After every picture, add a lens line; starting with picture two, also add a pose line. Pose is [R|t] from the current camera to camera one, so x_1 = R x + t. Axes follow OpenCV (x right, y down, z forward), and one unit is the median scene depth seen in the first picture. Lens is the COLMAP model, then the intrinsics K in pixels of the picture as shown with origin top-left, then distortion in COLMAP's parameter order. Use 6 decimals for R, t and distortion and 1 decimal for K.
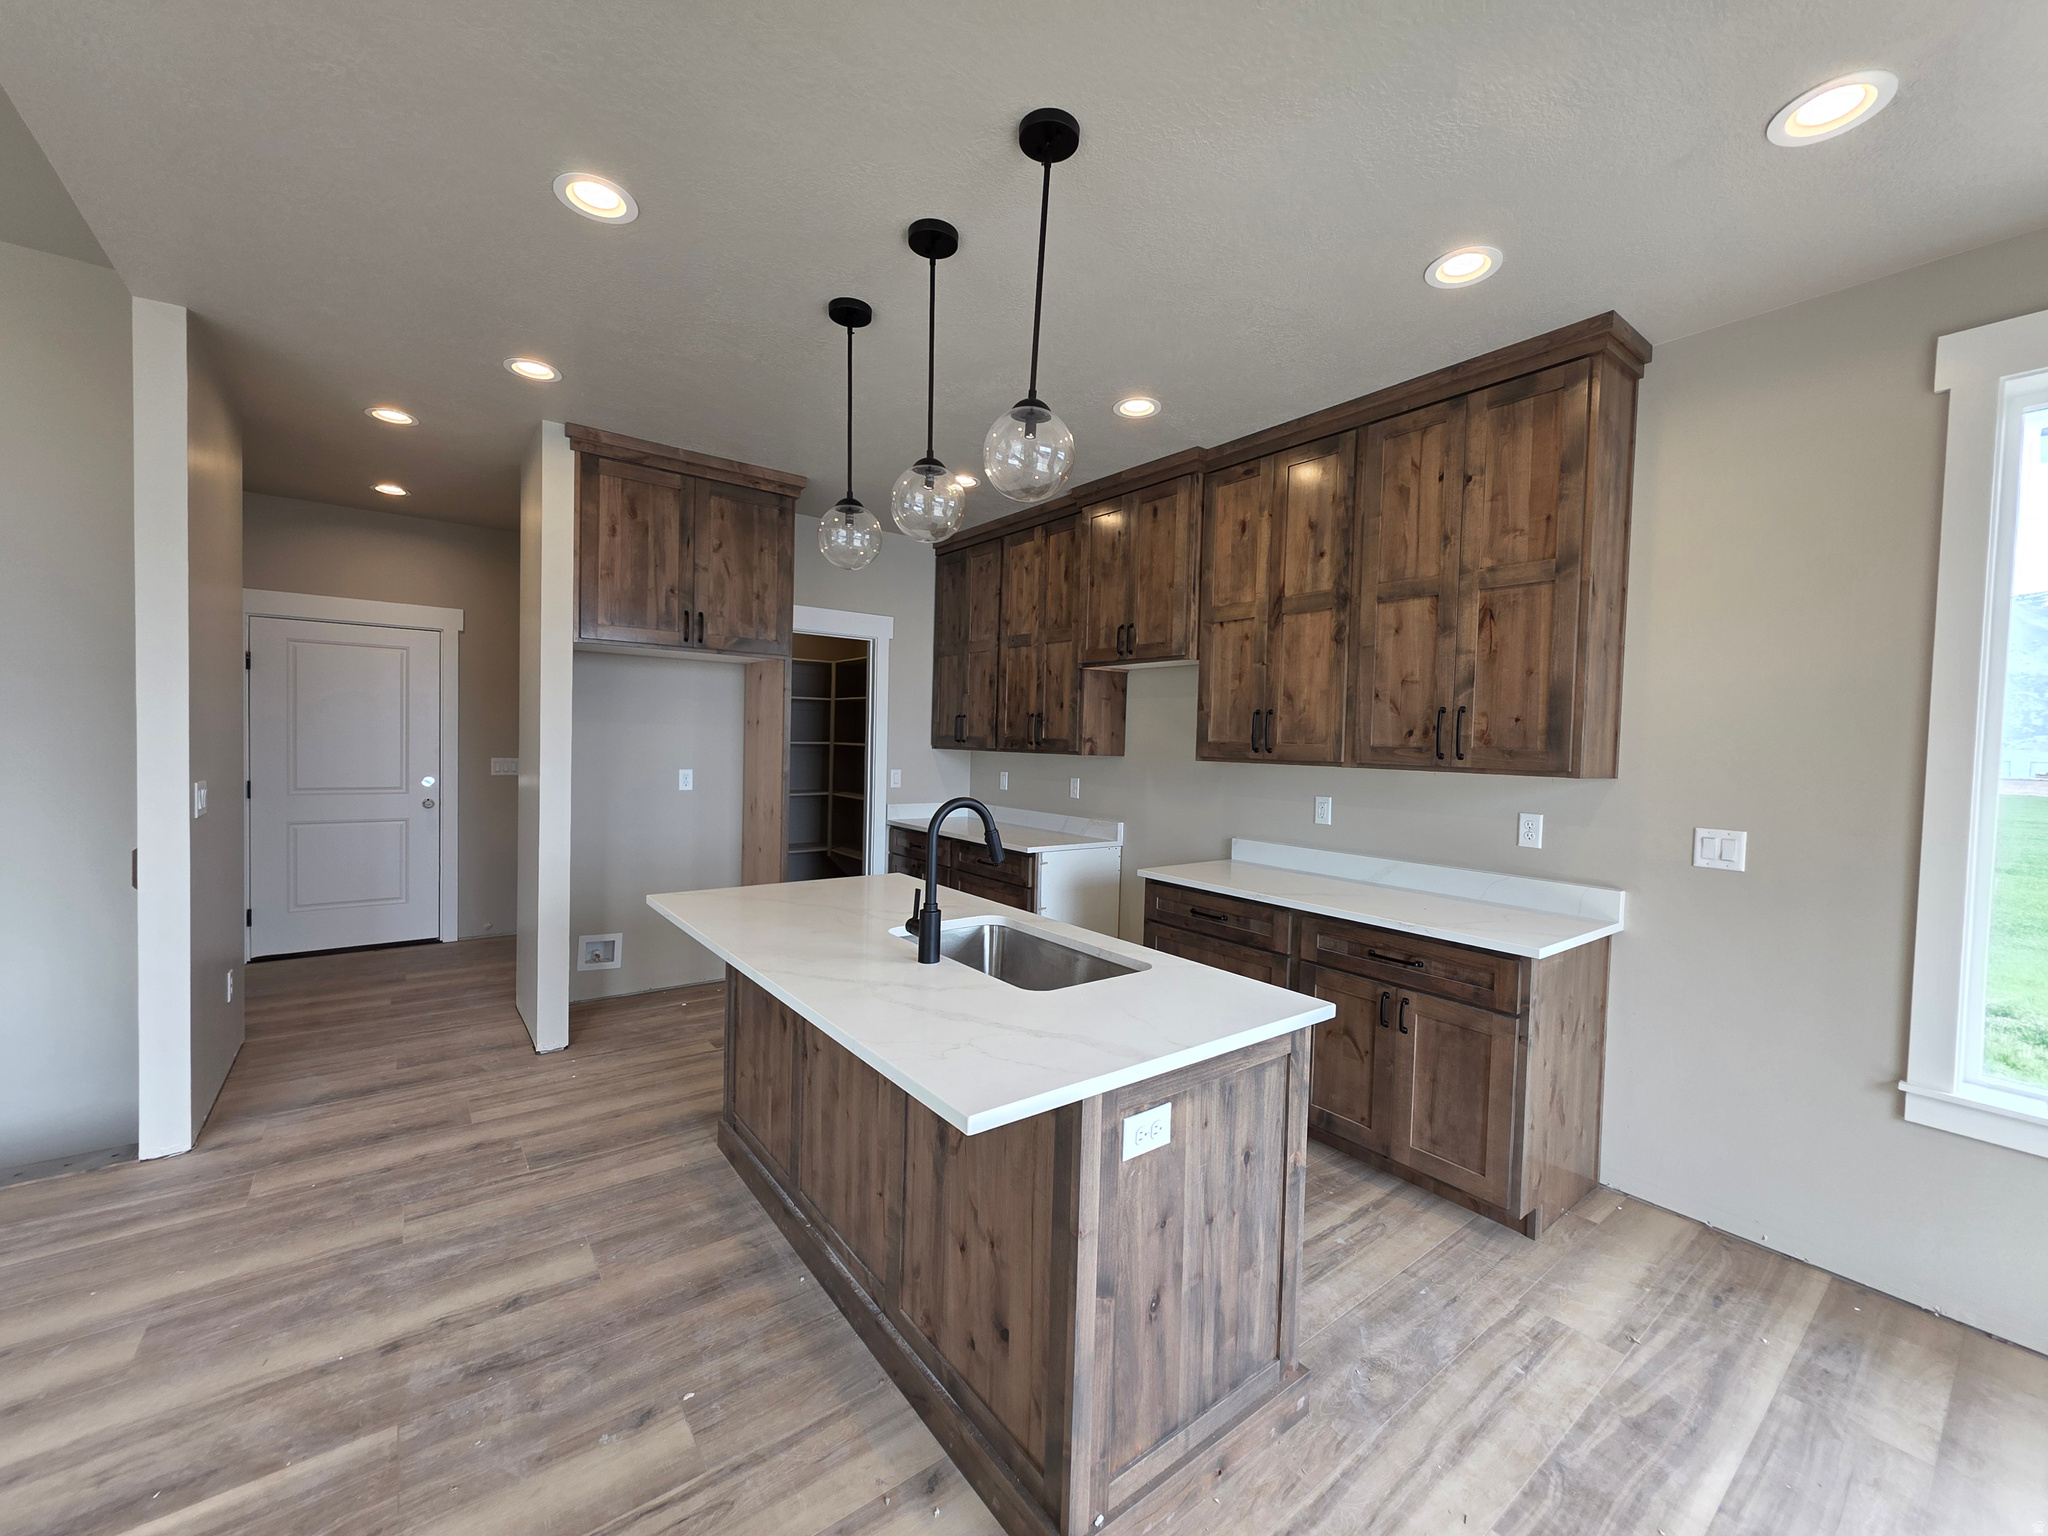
lens RADIAL K [[818.1, 0, 1019.0], [0, 818.1, 769.4], [0, 0, 1]] dist [0.001063, 0.001256]
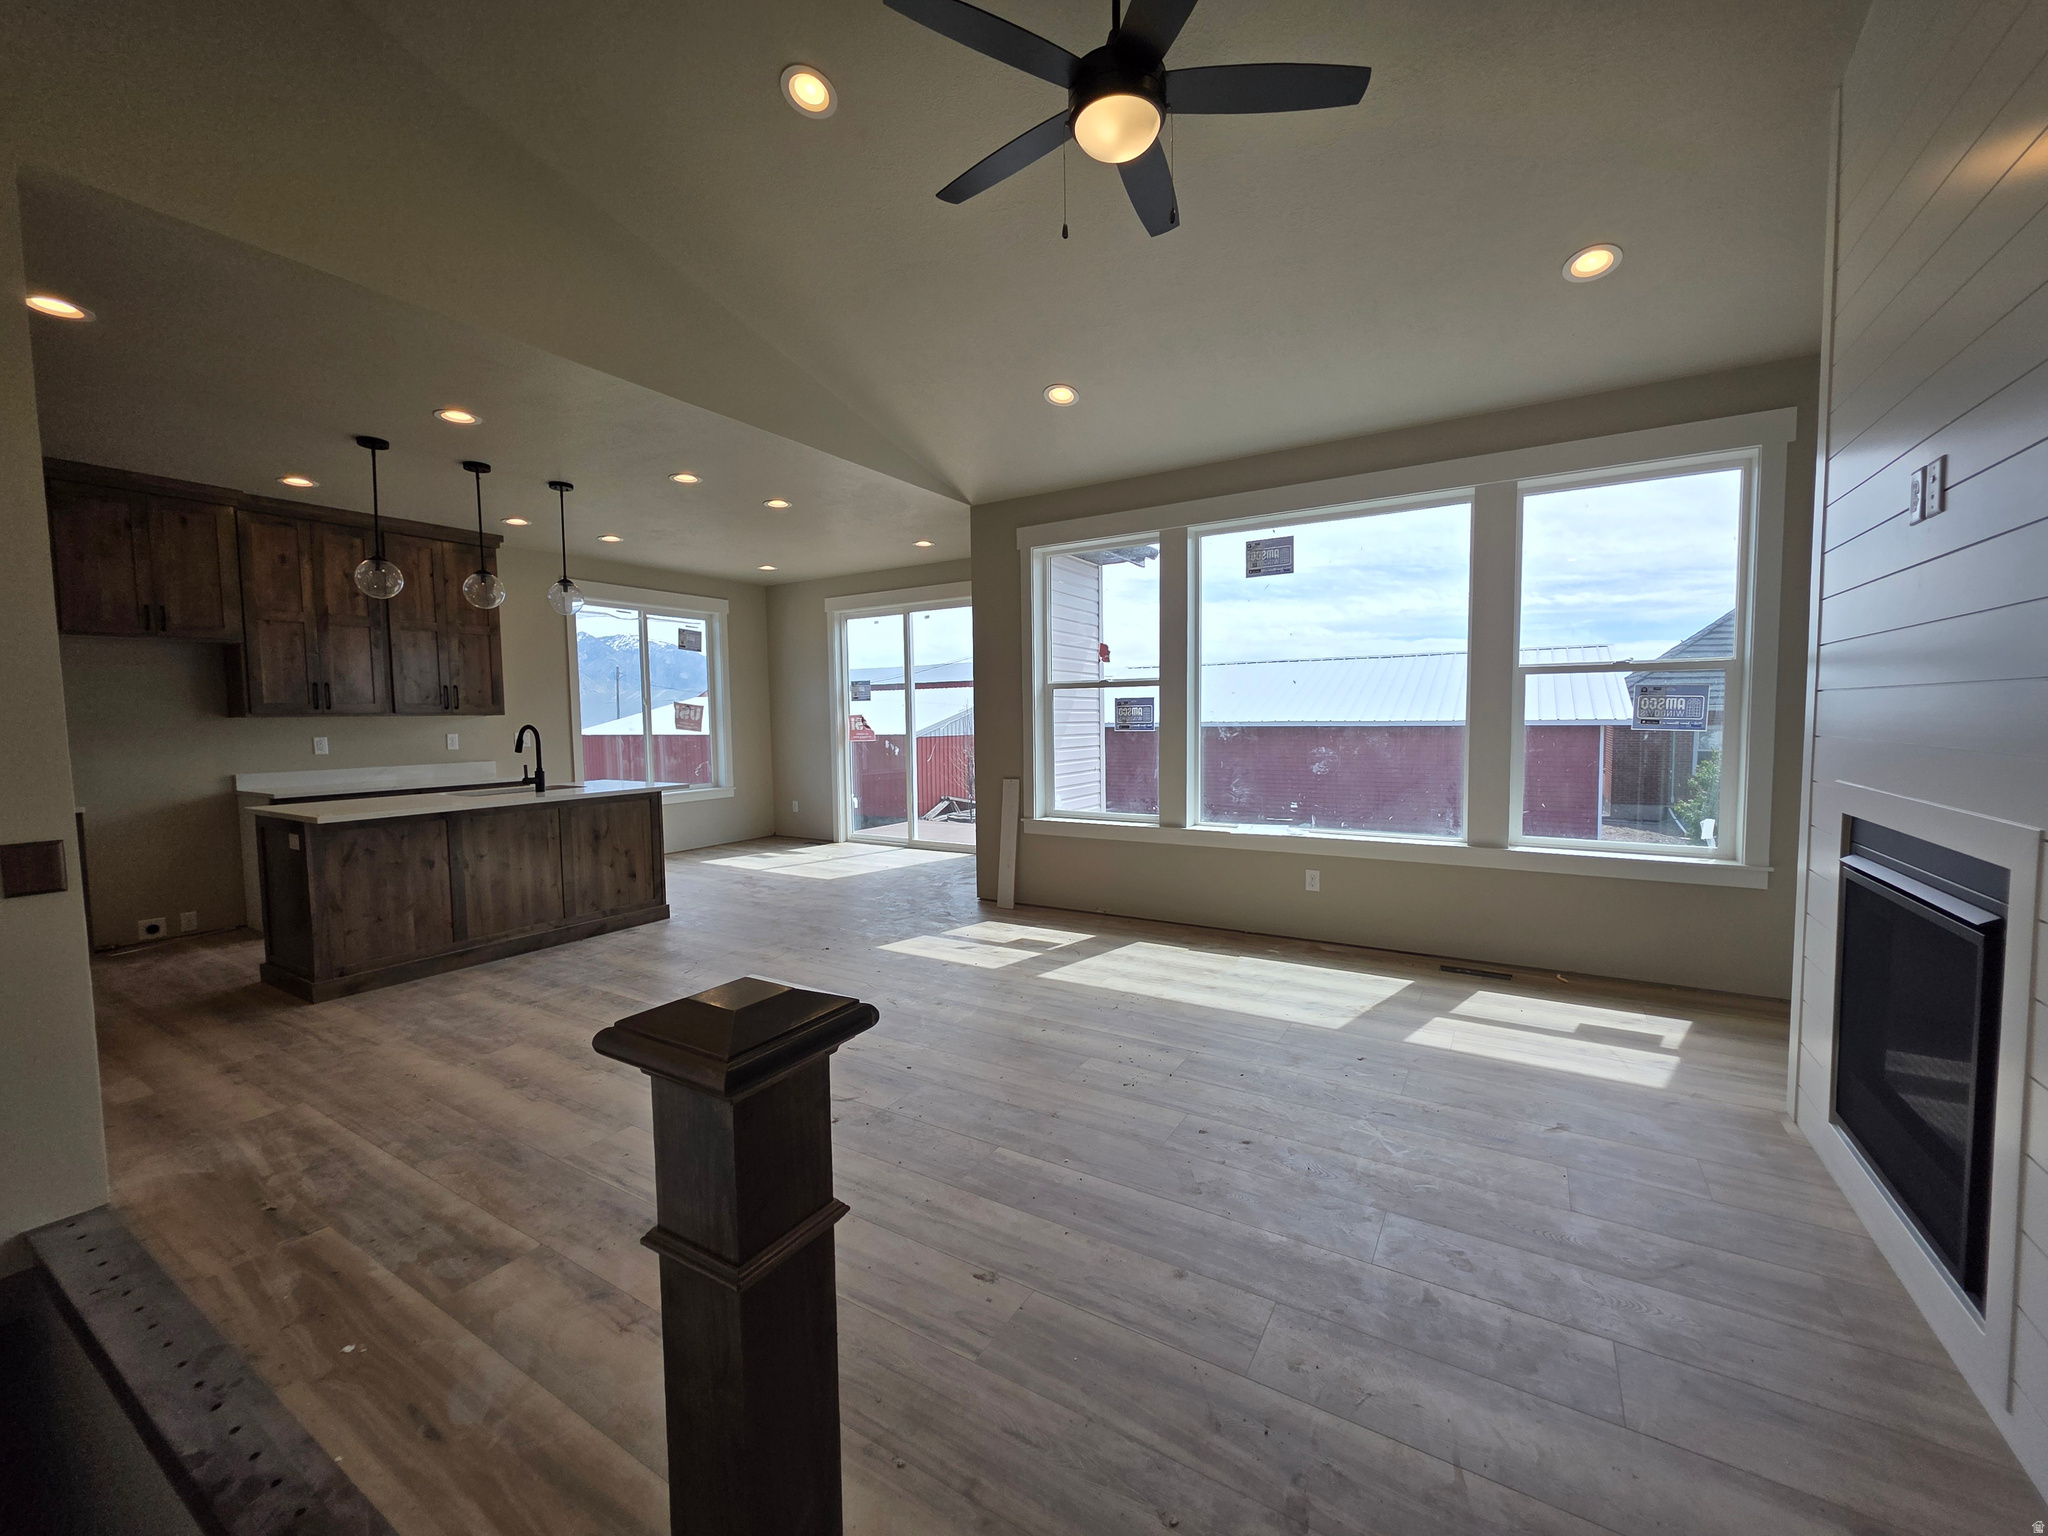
lens RADIAL K [[818.1, 0, 1026.3], [0, 818.1, 768.3], [0, 0, 1]] dist [0.001063, 0.001256]
pose [[-0.360026, -0.082723, 0.929268, -2.130944], [0.038335, 0.993908, 0.103329, -0.023370], [-0.932155, 0.072825, -0.354661, 0.373654]]
